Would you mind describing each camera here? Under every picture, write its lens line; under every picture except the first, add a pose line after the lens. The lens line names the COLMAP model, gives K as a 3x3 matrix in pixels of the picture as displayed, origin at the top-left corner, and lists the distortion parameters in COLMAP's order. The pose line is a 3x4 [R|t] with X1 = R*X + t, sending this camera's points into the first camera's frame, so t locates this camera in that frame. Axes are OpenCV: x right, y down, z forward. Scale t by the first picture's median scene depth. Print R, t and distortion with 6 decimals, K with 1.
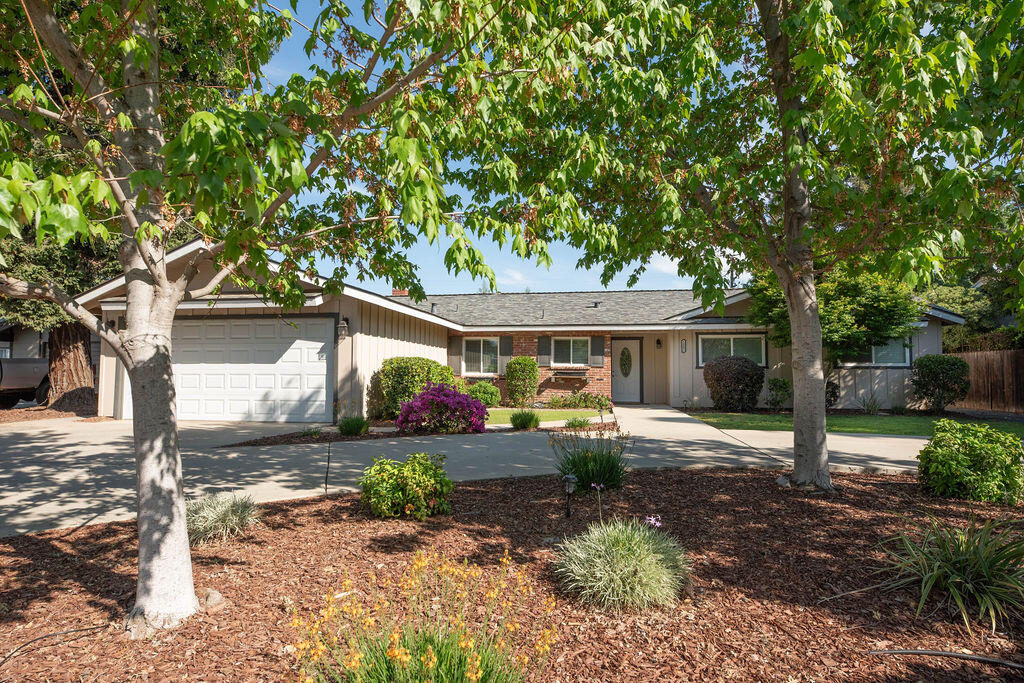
lens RADIAL K [[593.1, 0, 512.0], [0, 593.1, 341.5], [0, 0, 1]] dist [-0.000975, -0.000375]
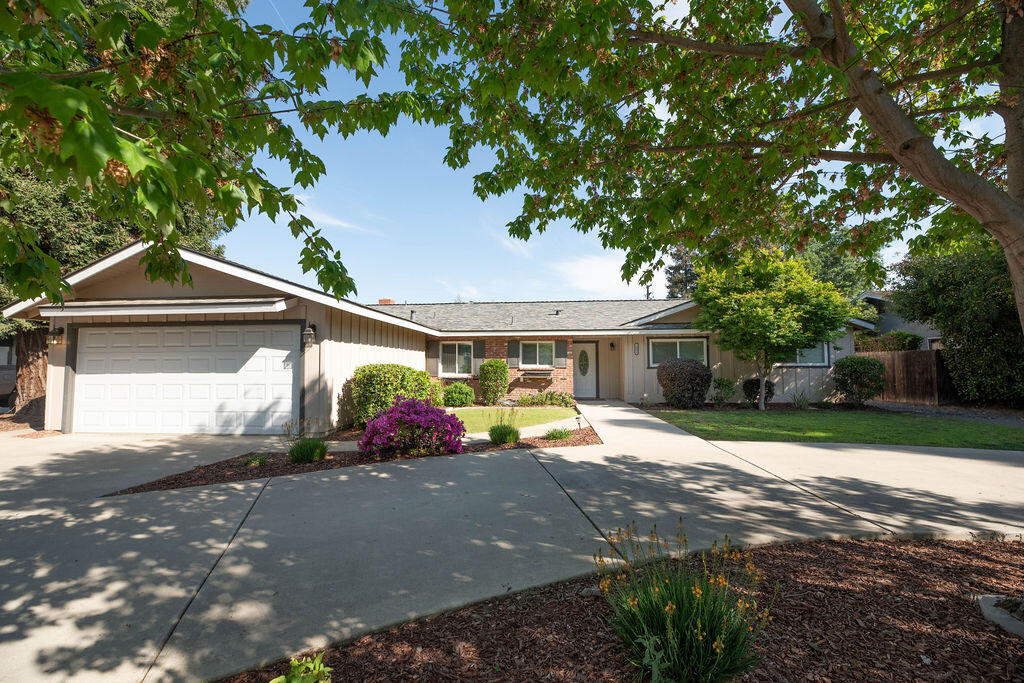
lens RADIAL K [[413.1, 0, 505.8], [0, 413.1, 340.5], [0, 0, 1]] dist [0.001975, -0.000382]
pose [[0.997725, -0.003154, 0.067341, -0.012739], [0.003068, 0.999994, 0.001389, -0.010476], [-0.067345, -0.001179, 0.997729, 0.236645]]
